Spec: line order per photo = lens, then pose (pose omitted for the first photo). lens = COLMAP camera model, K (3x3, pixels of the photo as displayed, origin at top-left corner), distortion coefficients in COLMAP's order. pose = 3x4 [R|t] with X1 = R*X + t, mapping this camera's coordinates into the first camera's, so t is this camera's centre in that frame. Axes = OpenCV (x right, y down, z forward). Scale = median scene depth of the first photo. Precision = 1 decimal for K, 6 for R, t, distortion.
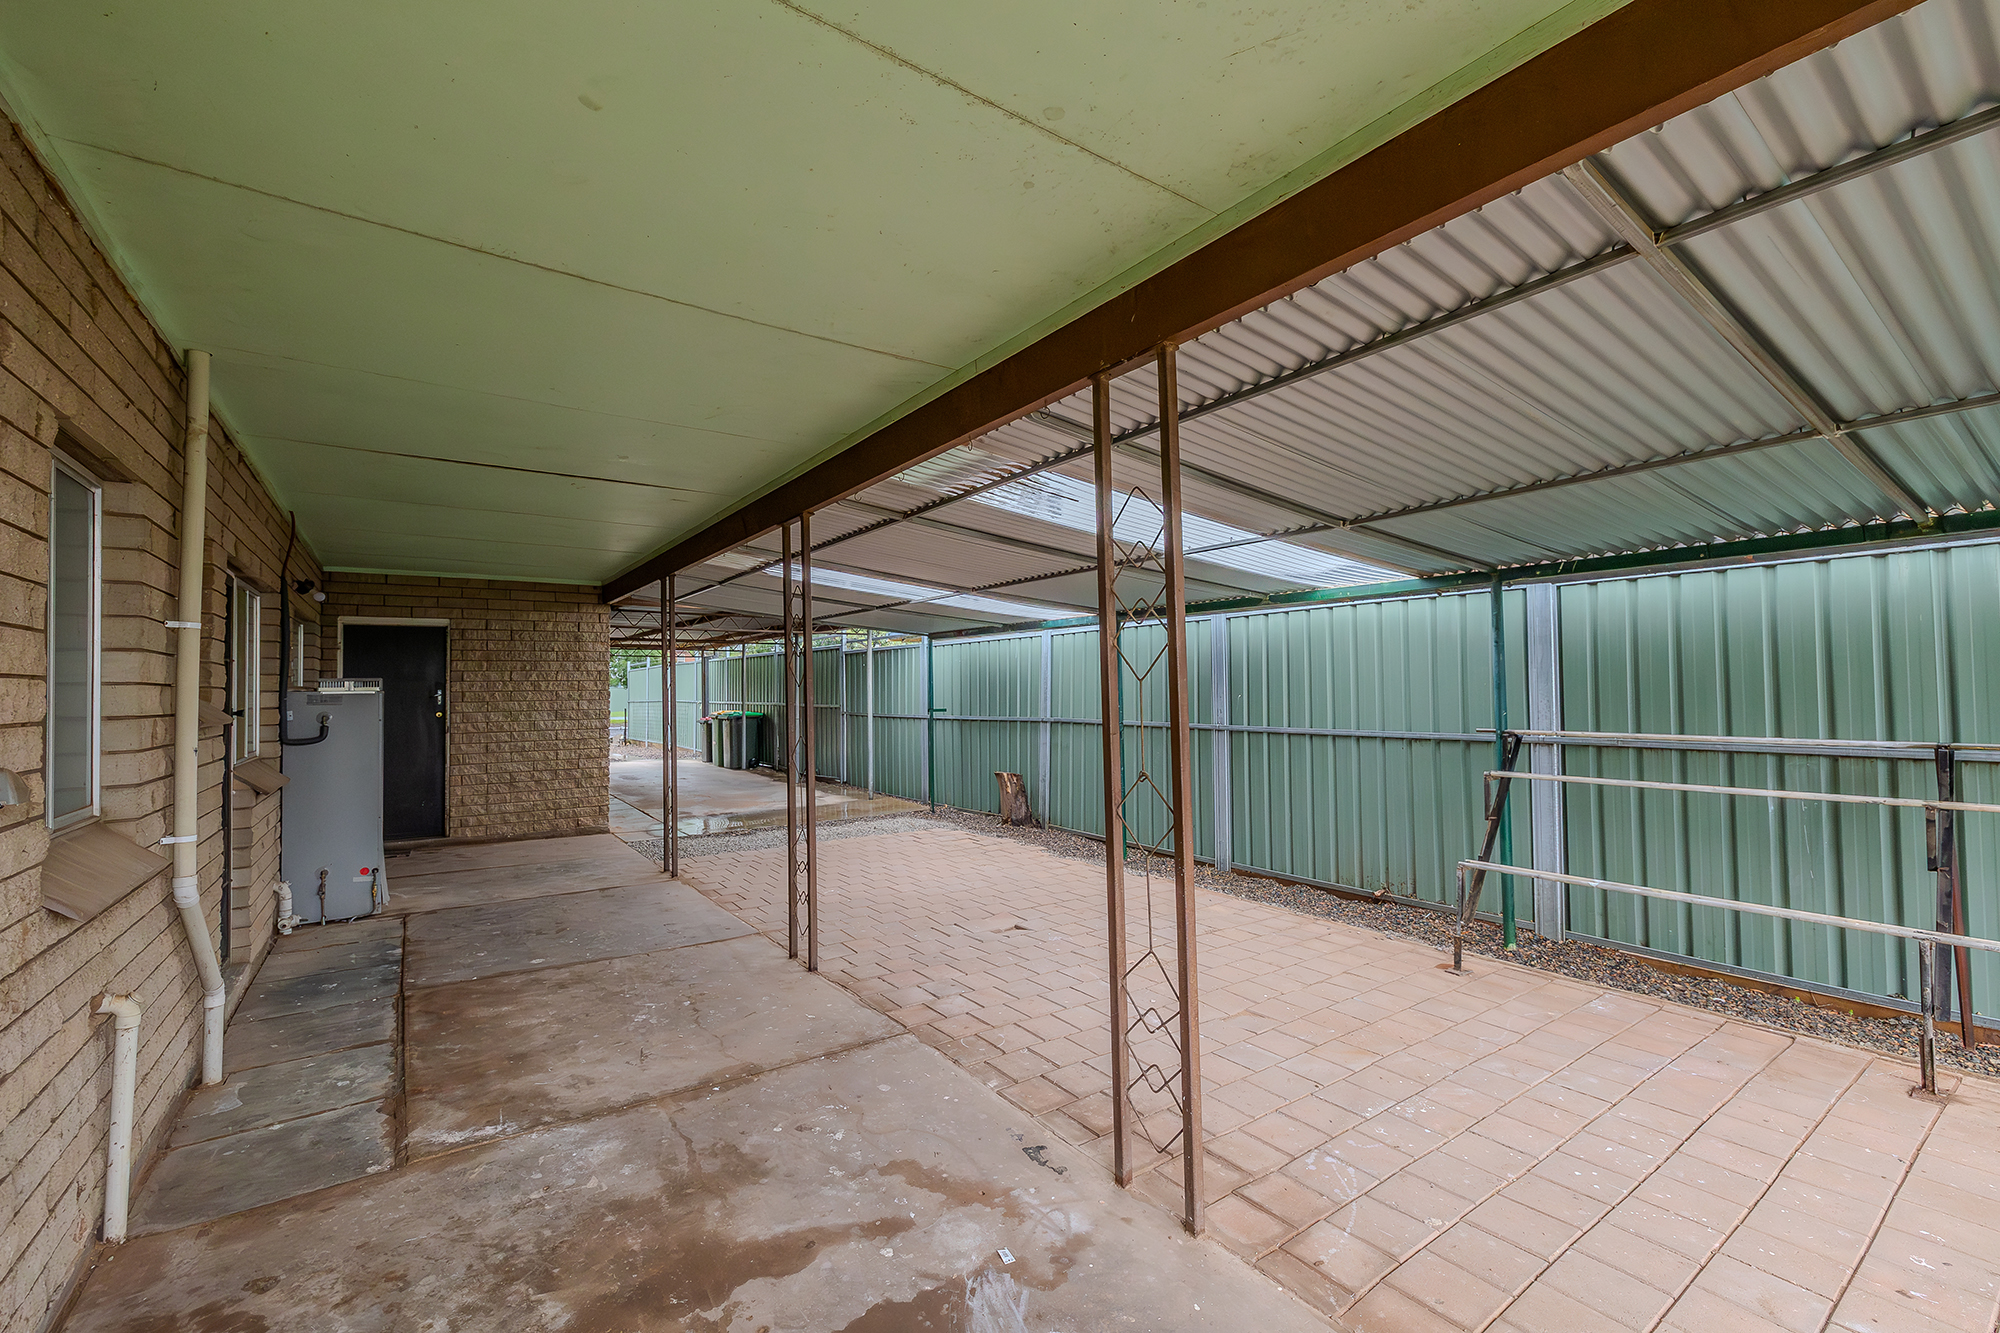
lens RADIAL K [[837.2, 0, 1004.2], [0, 837.2, 660.1], [0, 0, 1]] dist [0.001159, 0.000047]
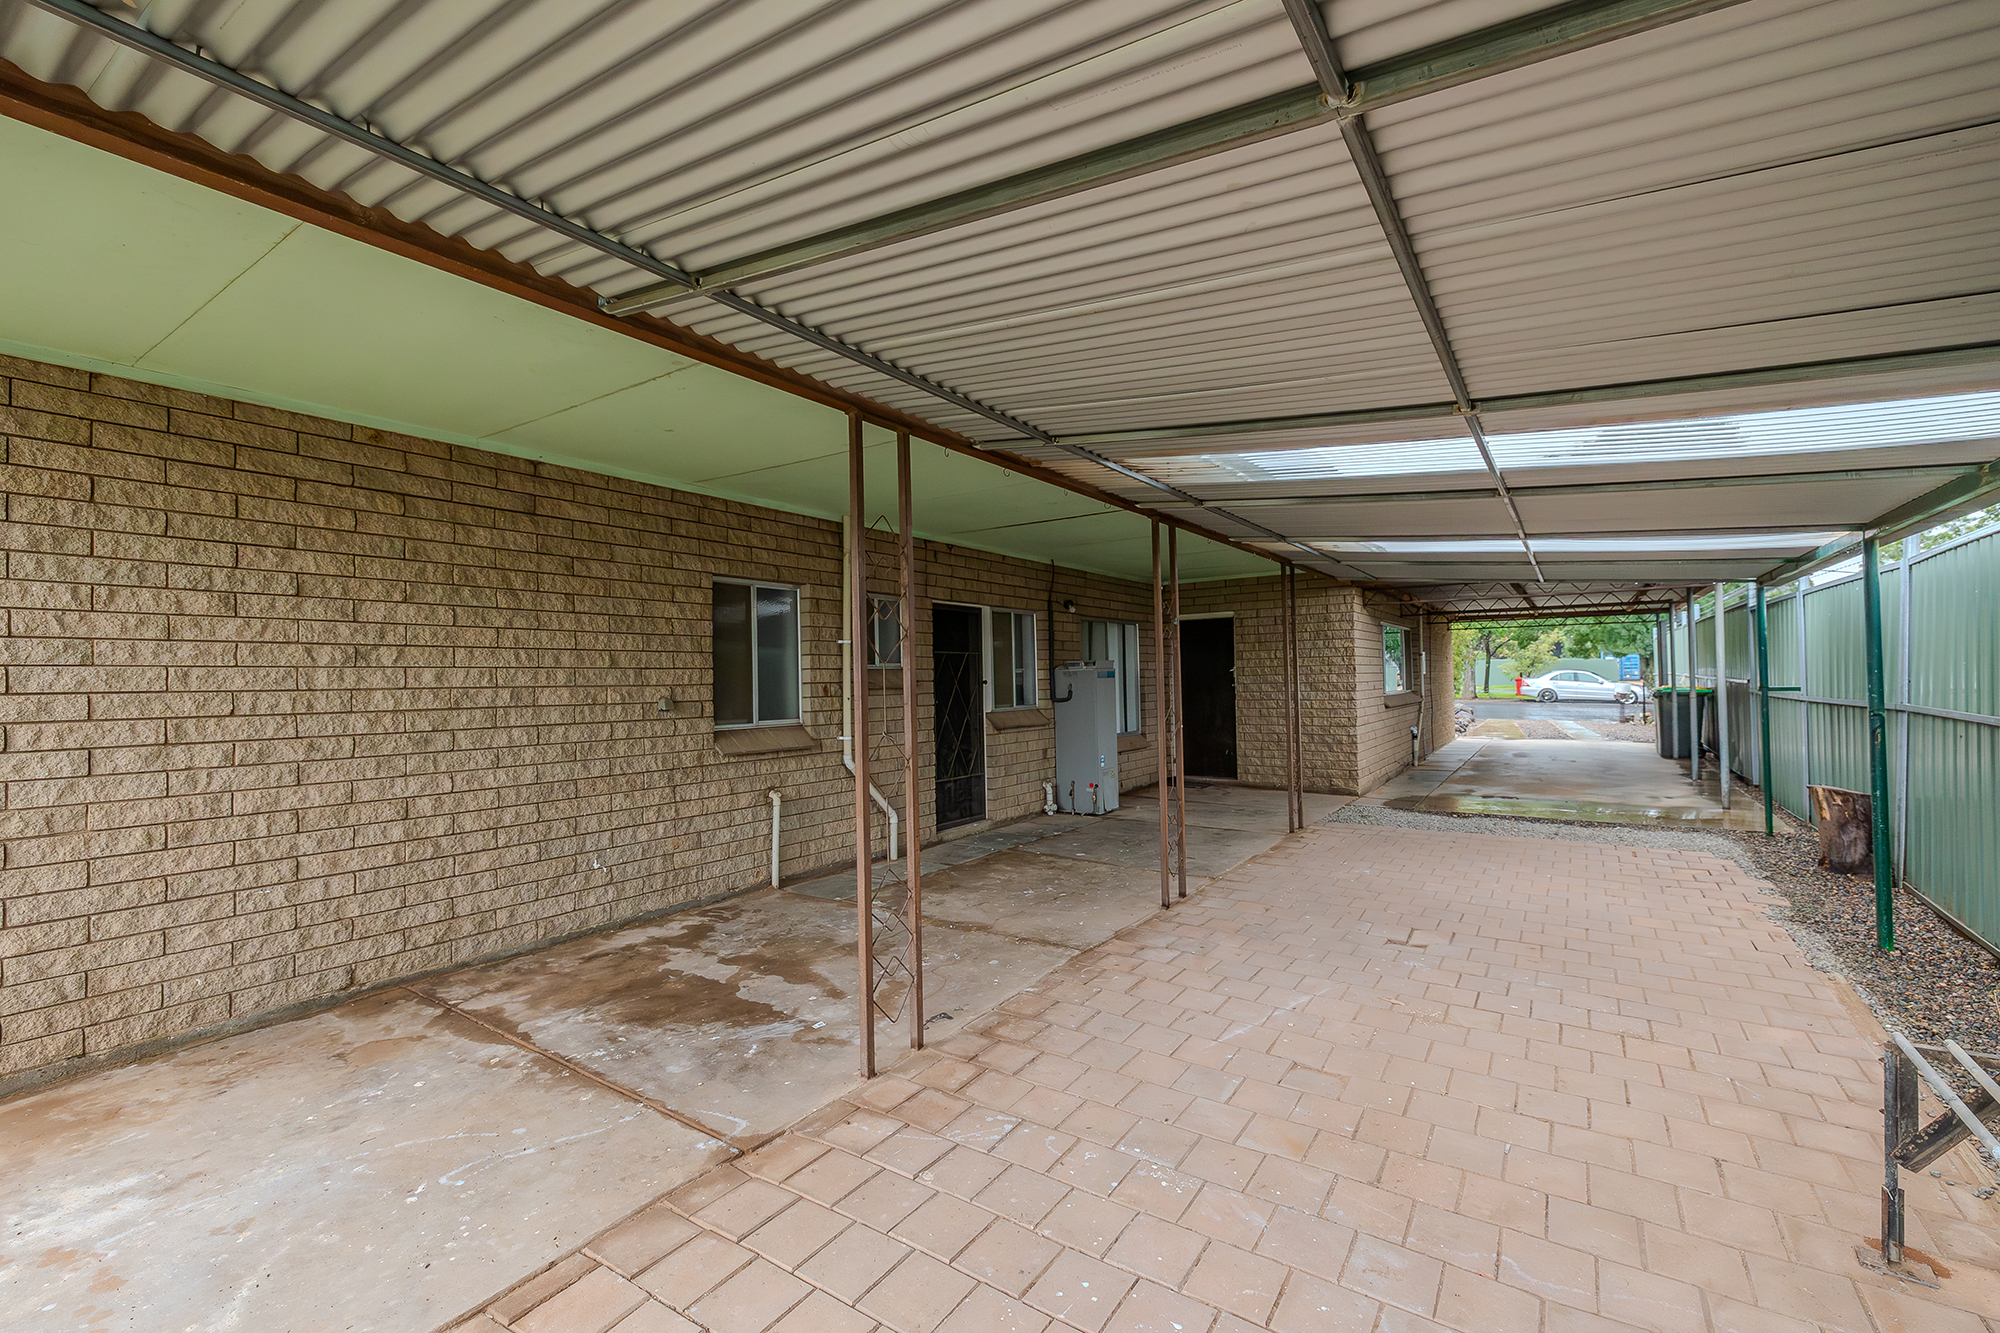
lens RADIAL K [[854.5, 0, 1008.3], [0, 854.5, 668.2], [0, 0, 1]] dist [-0.002137, -0.000019]
pose [[0.346598, -0.005984, -0.937995, 1.089981], [0.046489, 0.998860, 0.010805, 0.020483], [0.936861, -0.047351, 0.346481, 0.529667]]
